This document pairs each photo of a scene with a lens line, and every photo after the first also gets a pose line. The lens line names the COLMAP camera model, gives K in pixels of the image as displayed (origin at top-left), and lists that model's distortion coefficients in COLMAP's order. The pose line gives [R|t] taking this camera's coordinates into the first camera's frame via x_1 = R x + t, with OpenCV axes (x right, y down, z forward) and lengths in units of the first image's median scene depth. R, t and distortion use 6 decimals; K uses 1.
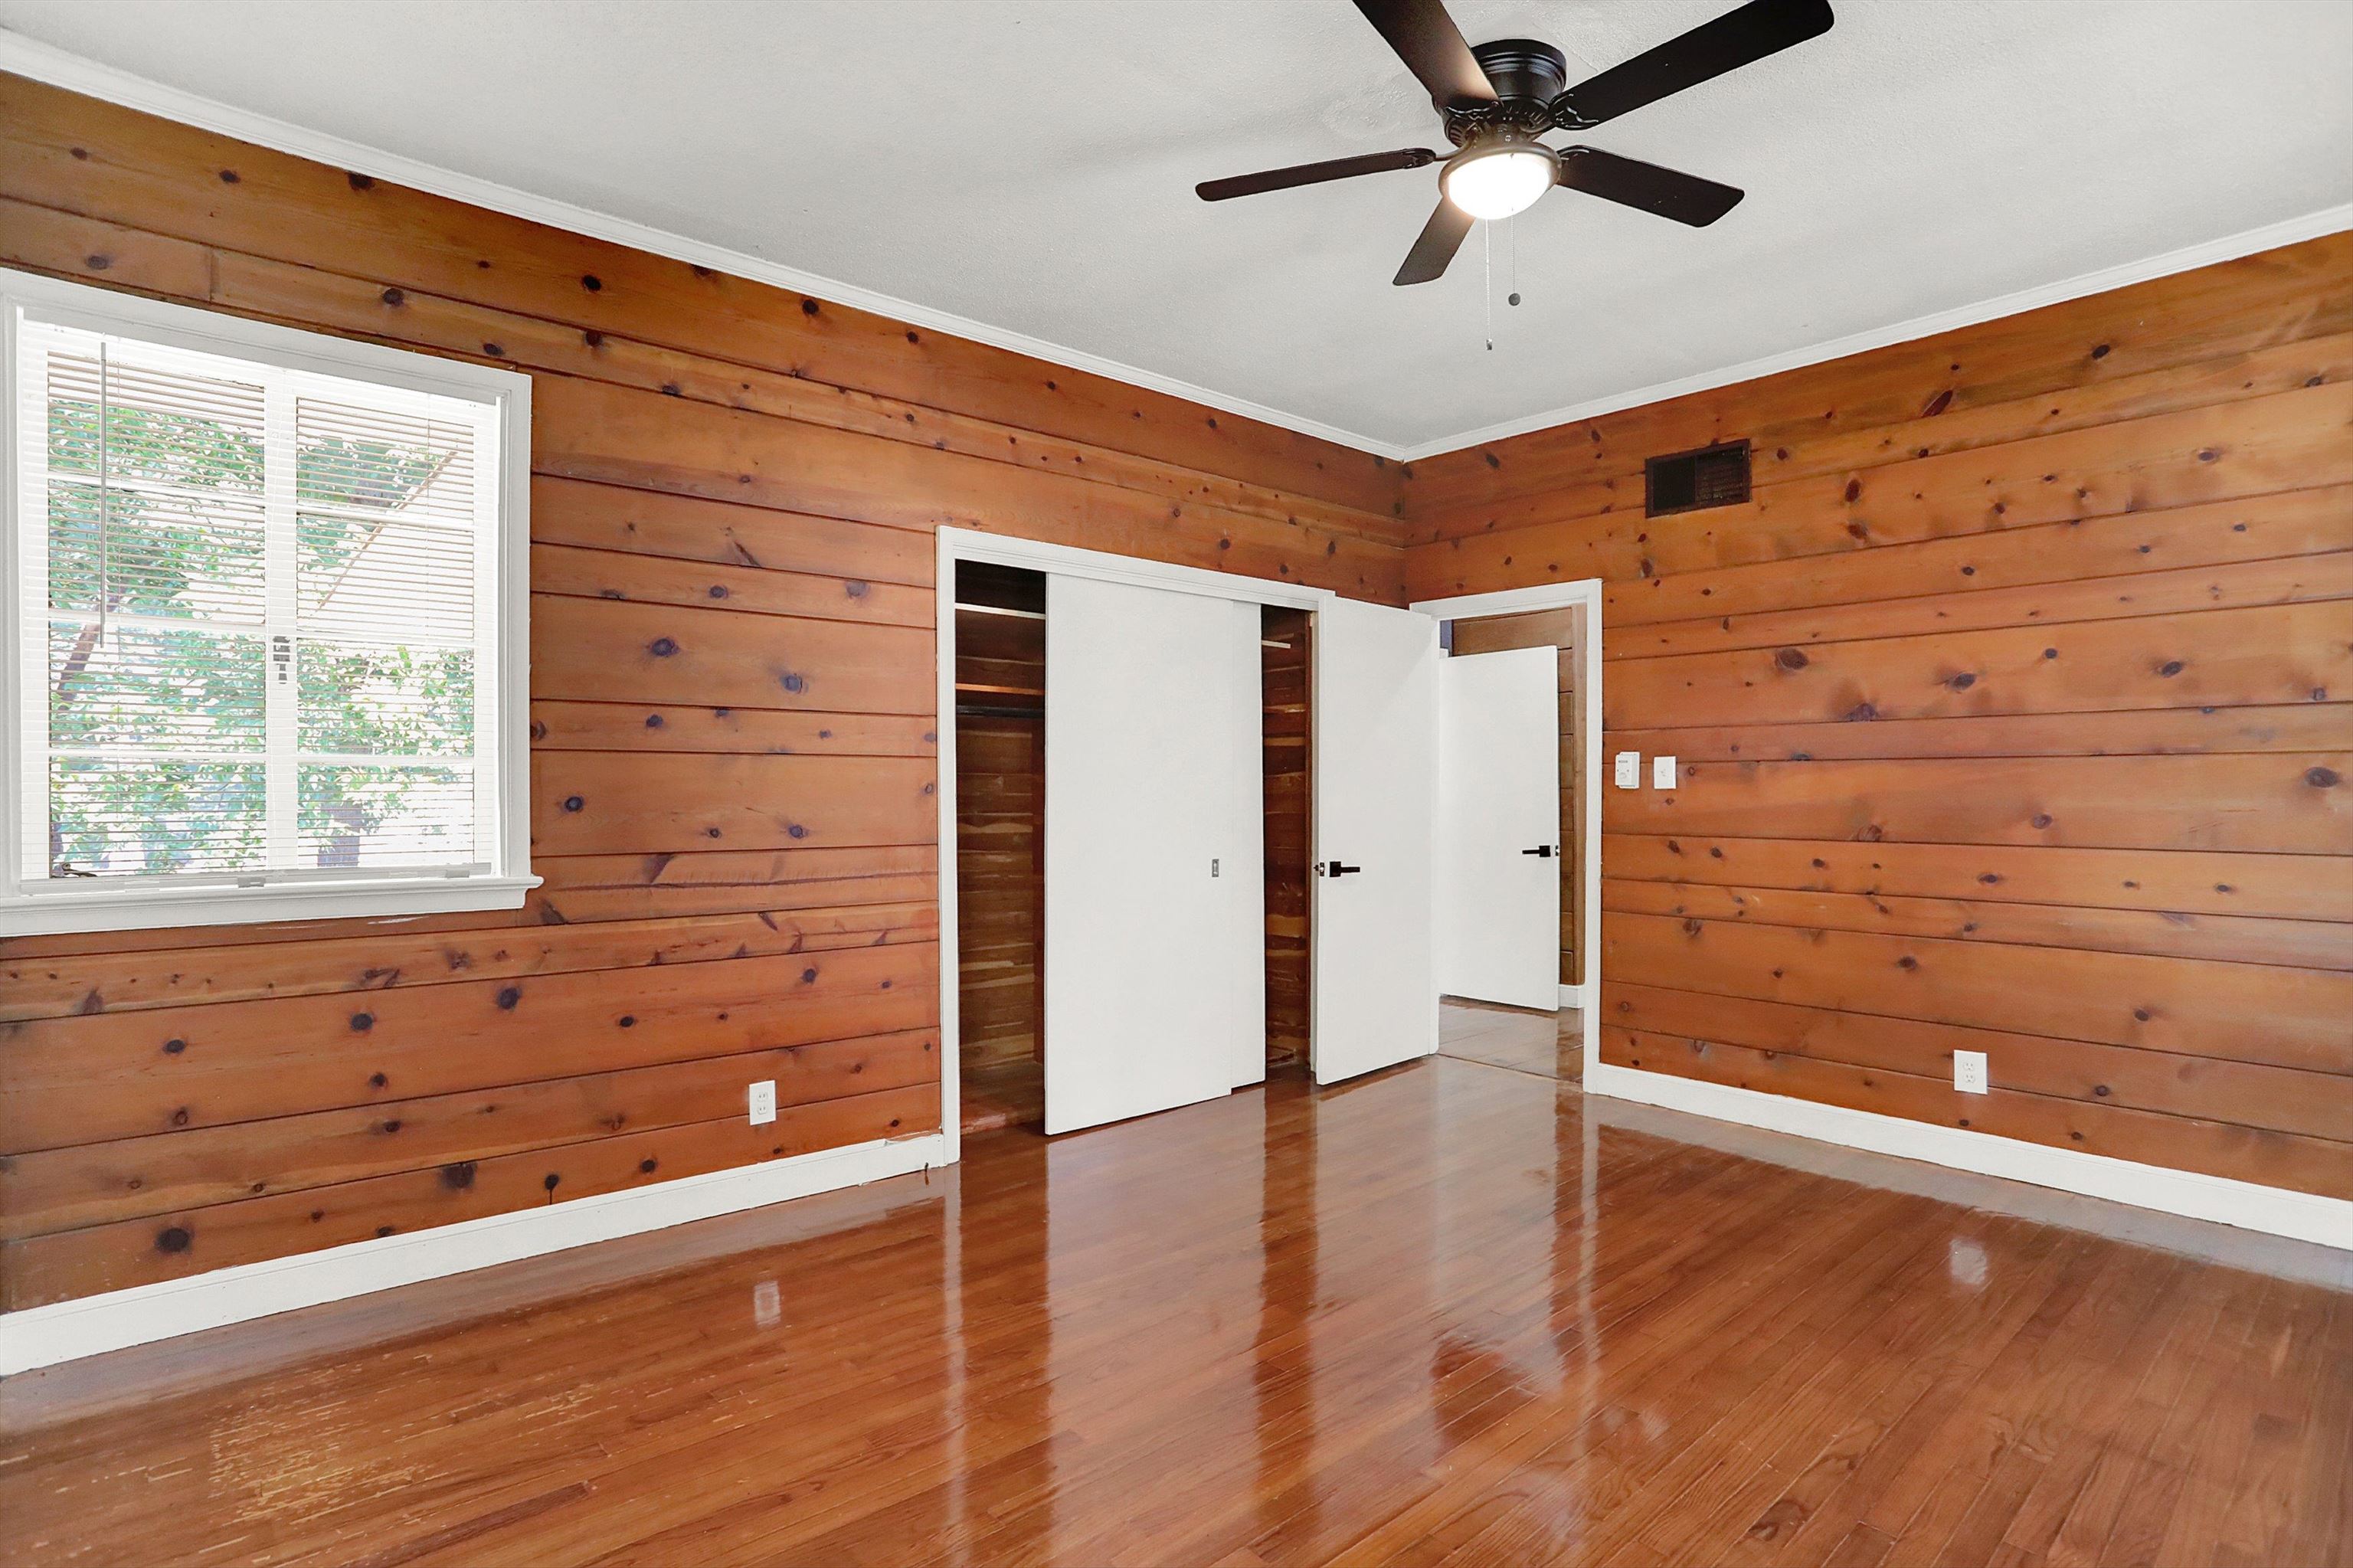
lens RADIAL K [[1154.7, 0, 1187.1], [0, 1154.7, 797.7], [0, 0, 1]] dist [-0.083575, 0.036729]
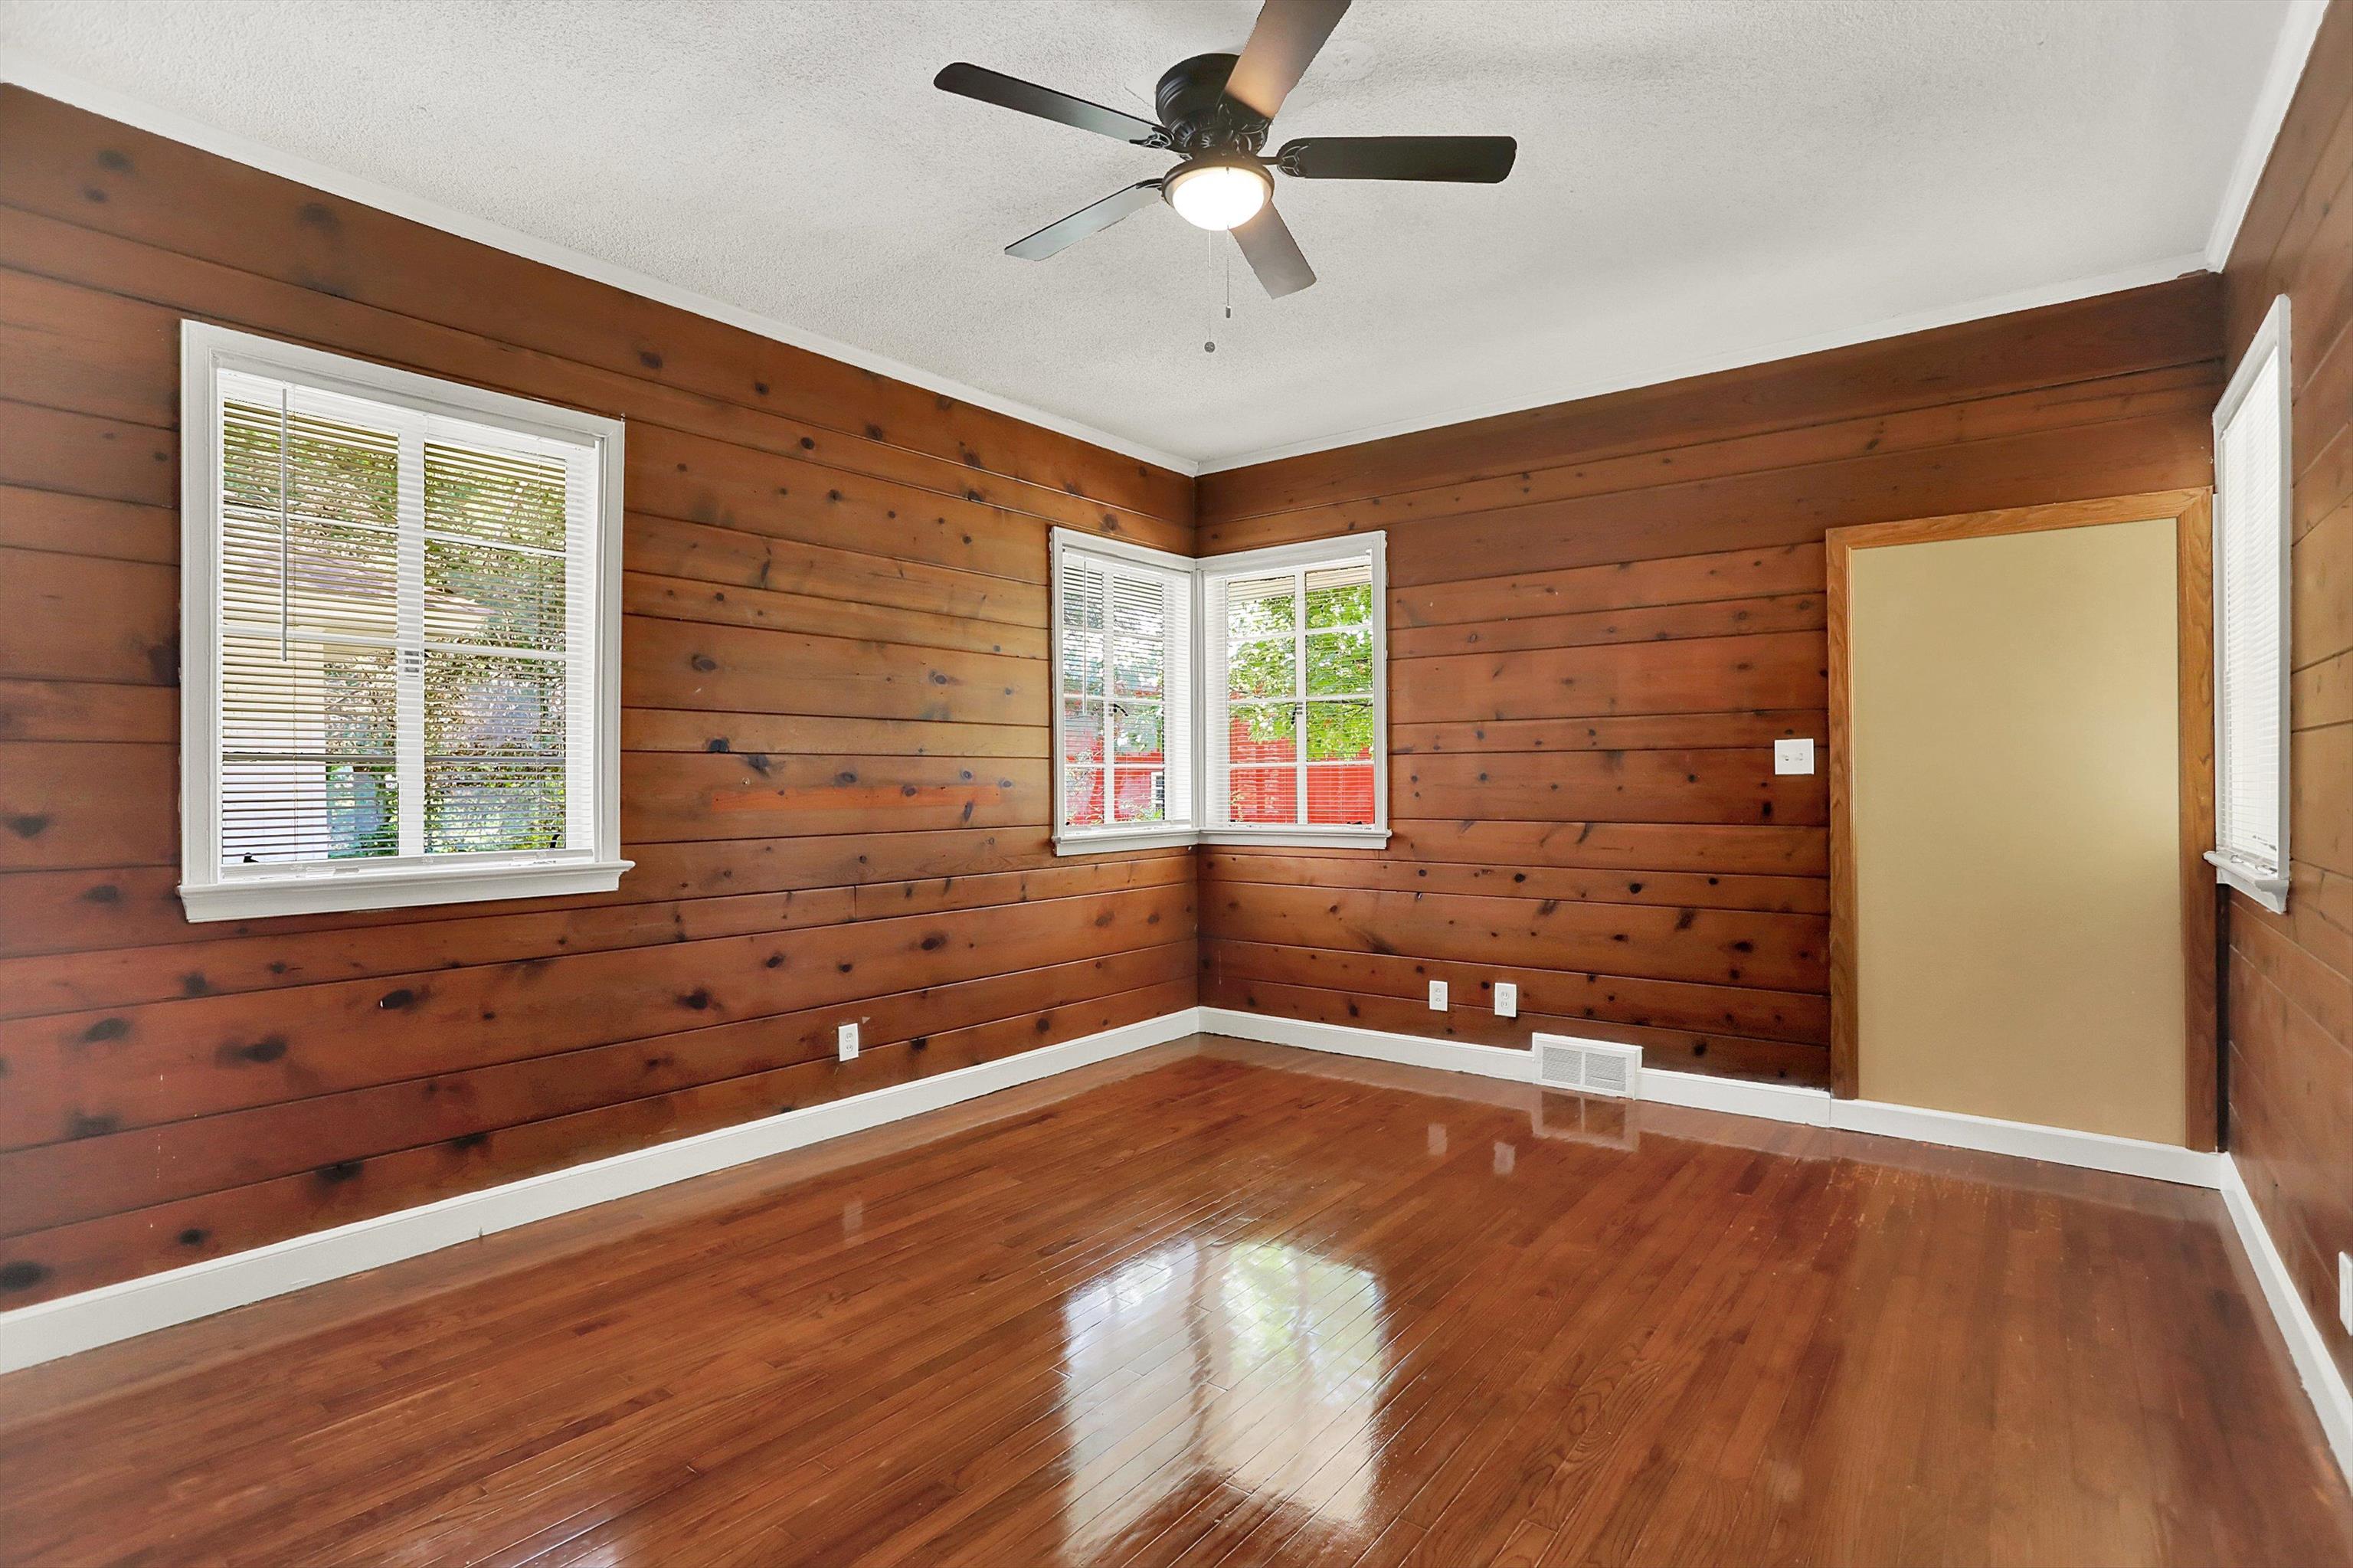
lens RADIAL K [[1135.8, 0, 1163.1], [0, 1135.8, 792.2], [0, 0, 1]] dist [-0.050936, 0.017557]
pose [[0.980124, -0.007366, 0.198250, -0.276388], [0.006845, 0.999971, 0.003315, -0.000422], [-0.198269, -0.001892, 0.980146, -0.232139]]
